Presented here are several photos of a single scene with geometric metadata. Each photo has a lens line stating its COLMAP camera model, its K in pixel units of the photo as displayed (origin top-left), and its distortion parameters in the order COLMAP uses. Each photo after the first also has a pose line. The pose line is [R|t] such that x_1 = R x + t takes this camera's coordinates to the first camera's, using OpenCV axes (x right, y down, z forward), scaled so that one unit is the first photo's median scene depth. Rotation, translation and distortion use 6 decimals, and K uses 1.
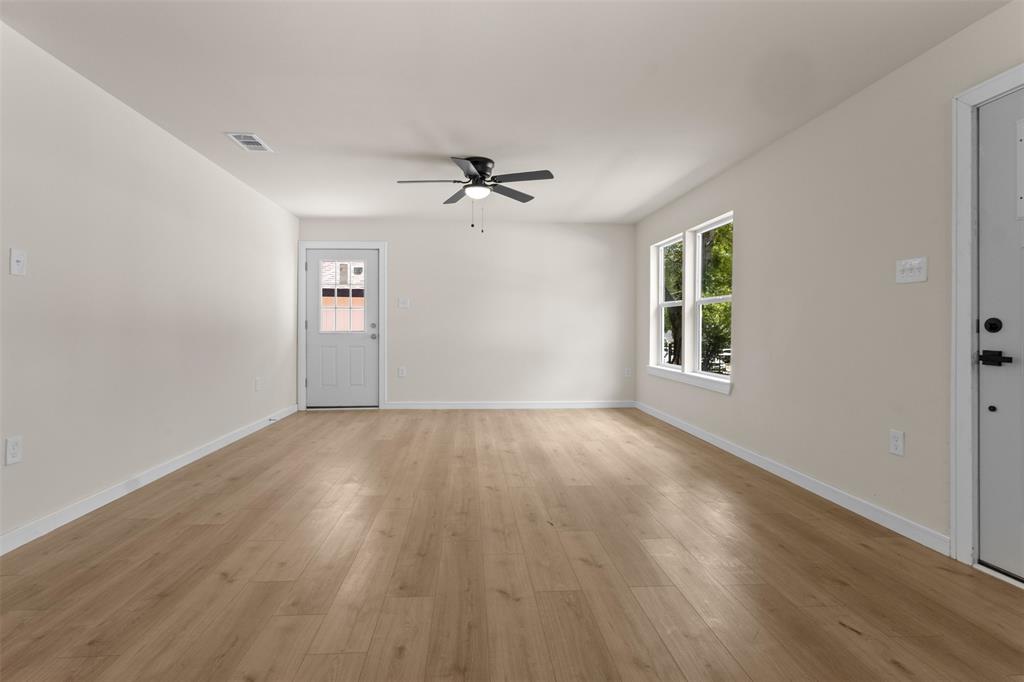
lens RADIAL K [[487.0, 0, 499.3], [0, 487.0, 330.8], [0, 0, 1]] dist [0.000829, 0.000040]
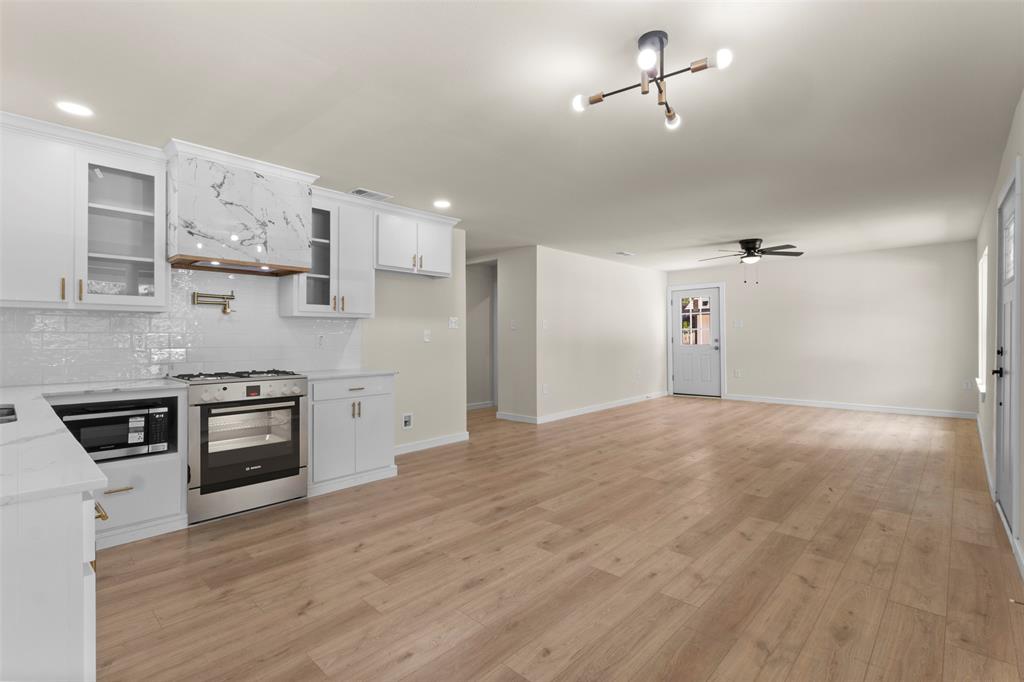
lens RADIAL K [[474.9, 0, 510.8], [0, 474.9, 334.6], [0, 0, 1]] dist [-0.001208, 0.000441]
pose [[0.682190, -0.011592, -0.731083, 0.798763], [0.009327, 0.999931, -0.007151, -0.053018], [0.731115, -0.001940, 0.682251, -0.917156]]
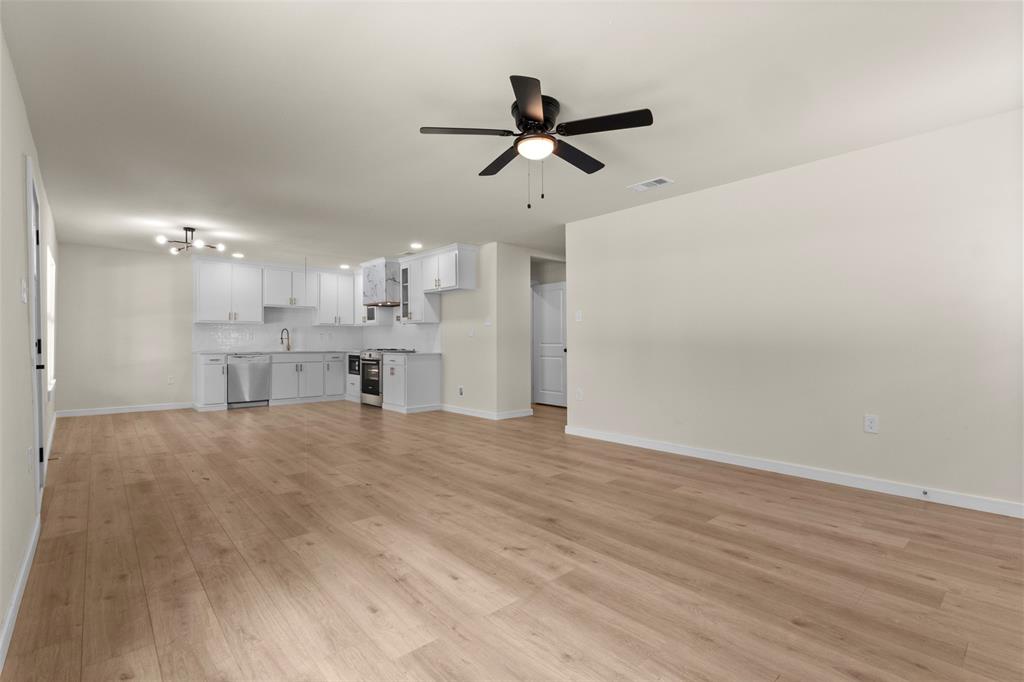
lens RADIAL K [[470.3, 0, 511.7], [0, 470.3, 343.2], [0, 0, 1]] dist [0.000156, 0.000315]
pose [[-0.791098, 0.000220, -0.611689, 0.568722], [-0.000992, 0.999998, 0.001643, -0.012137], [0.611689, 0.001907, -0.791096, 2.177010]]
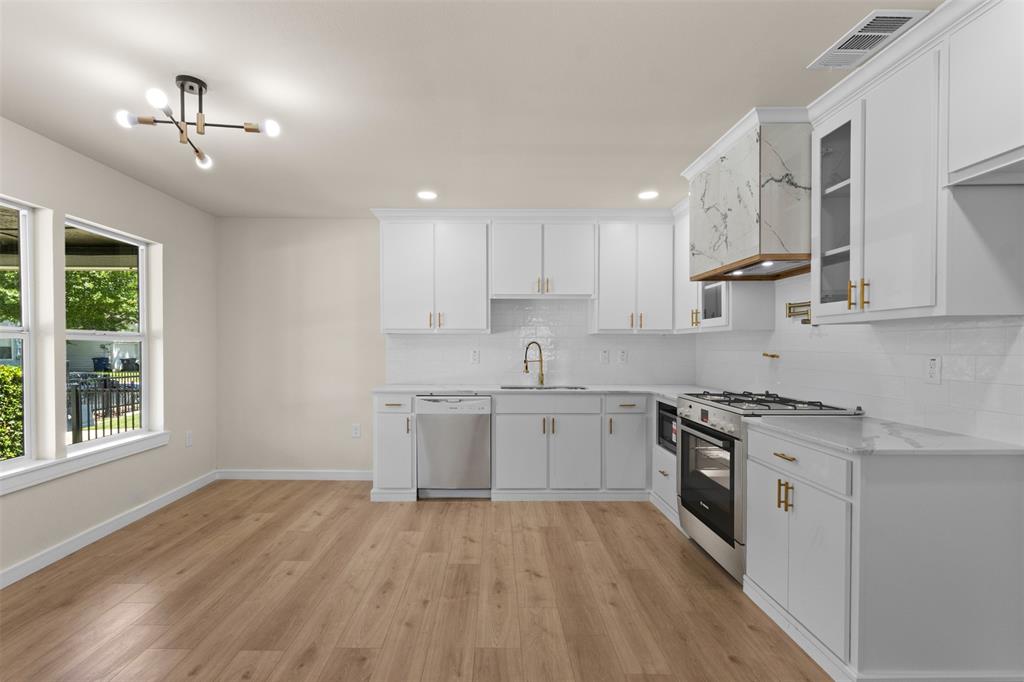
lens RADIAL K [[488.9, 0, 492.6], [0, 488.9, 357.3], [0, 0, 1]] dist [0.001869, 0.000514]
pose [[-0.997577, -0.005078, 0.069391, -0.106479], [-0.003792, 0.999819, 0.018662, -0.077912], [-0.069473, 0.018353, -0.997415, 0.483069]]
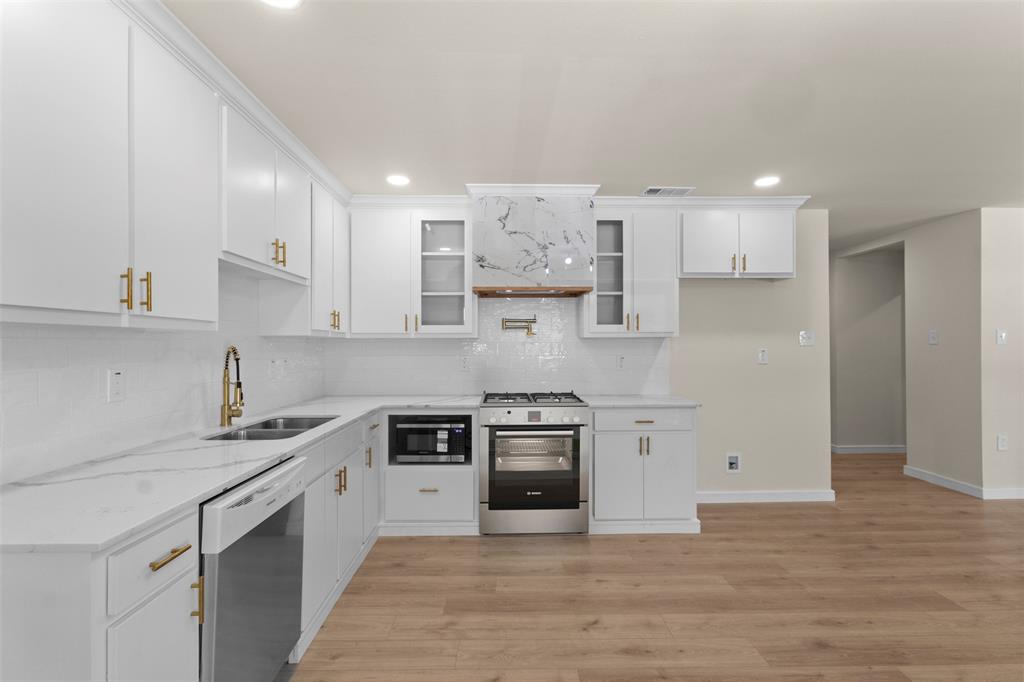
lens RADIAL K [[470.3, 0, 511.7], [0, 470.3, 343.2], [0, 0, 1]] dist [0.000156, 0.000315]
pose [[-0.053662, -0.007584, -0.998530, 0.676441], [0.006725, 0.999946, -0.007956, -0.097930], [0.998537, -0.007142, -0.053608, -0.573168]]
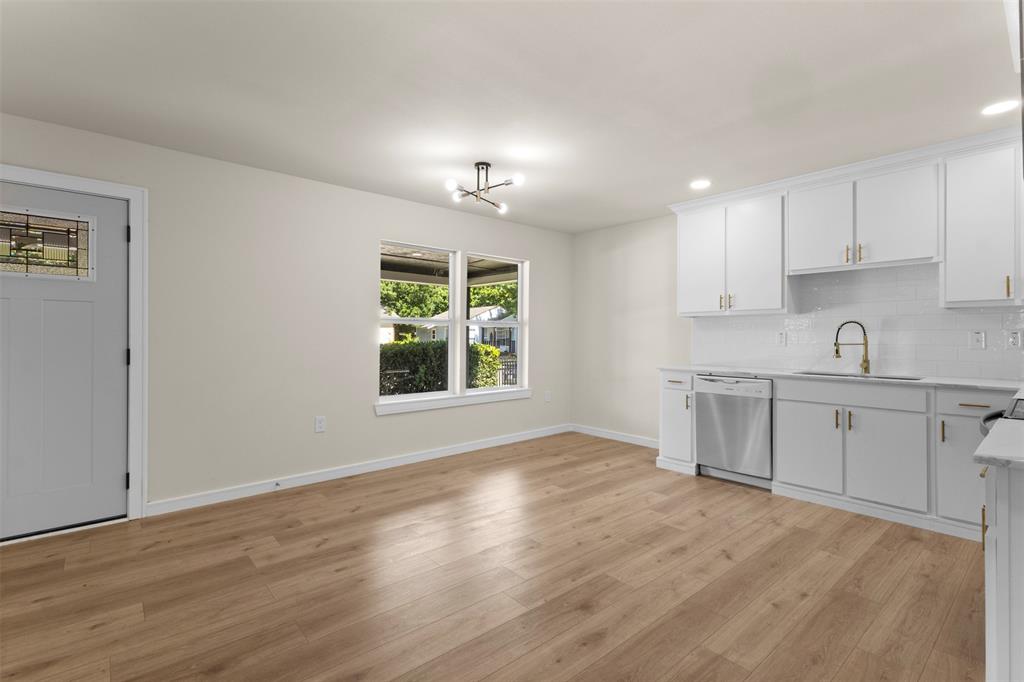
lens RADIAL K [[474.9, 0, 510.8], [0, 474.9, 334.6], [0, 0, 1]] dist [-0.001208, 0.000441]
pose [[-0.598735, 0.000750, 0.800946, -0.610903], [-0.005733, 0.999970, -0.005222, -0.050578], [-0.800926, -0.007718, -0.598713, 0.406749]]
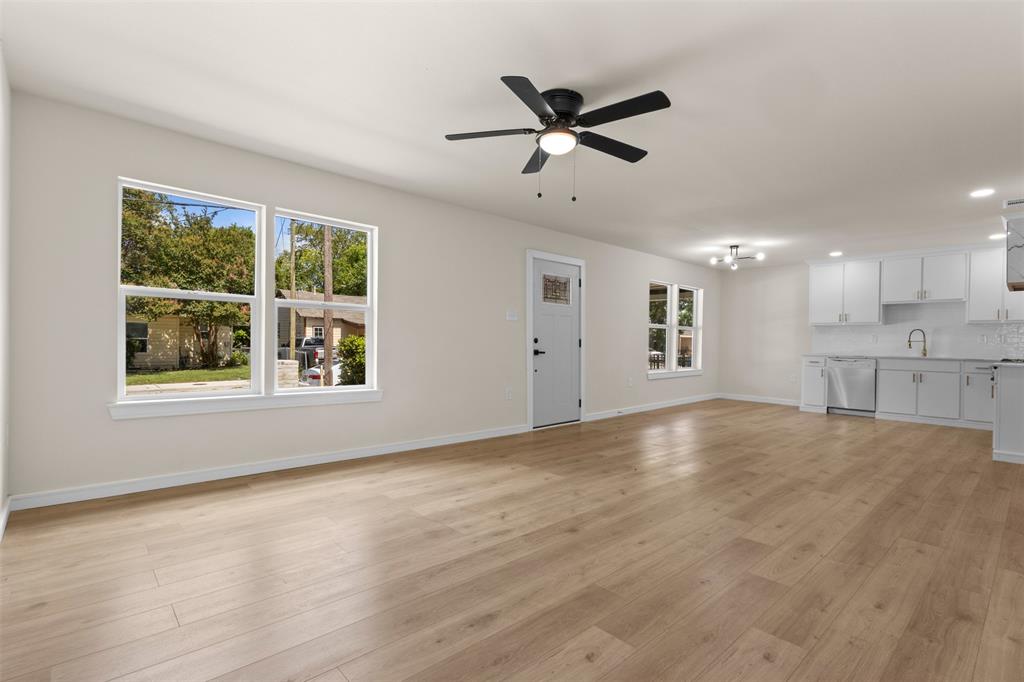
lens RADIAL K [[482.1, 0, 508.1], [0, 482.1, 348.2], [0, 0, 1]] dist [0.000572, 0.000098]
pose [[-0.618994, -0.021604, 0.785099, -0.786508], [-0.015223, 0.999764, 0.015509, -0.006839], [-0.785248, -0.002351, -0.619176, 2.128055]]
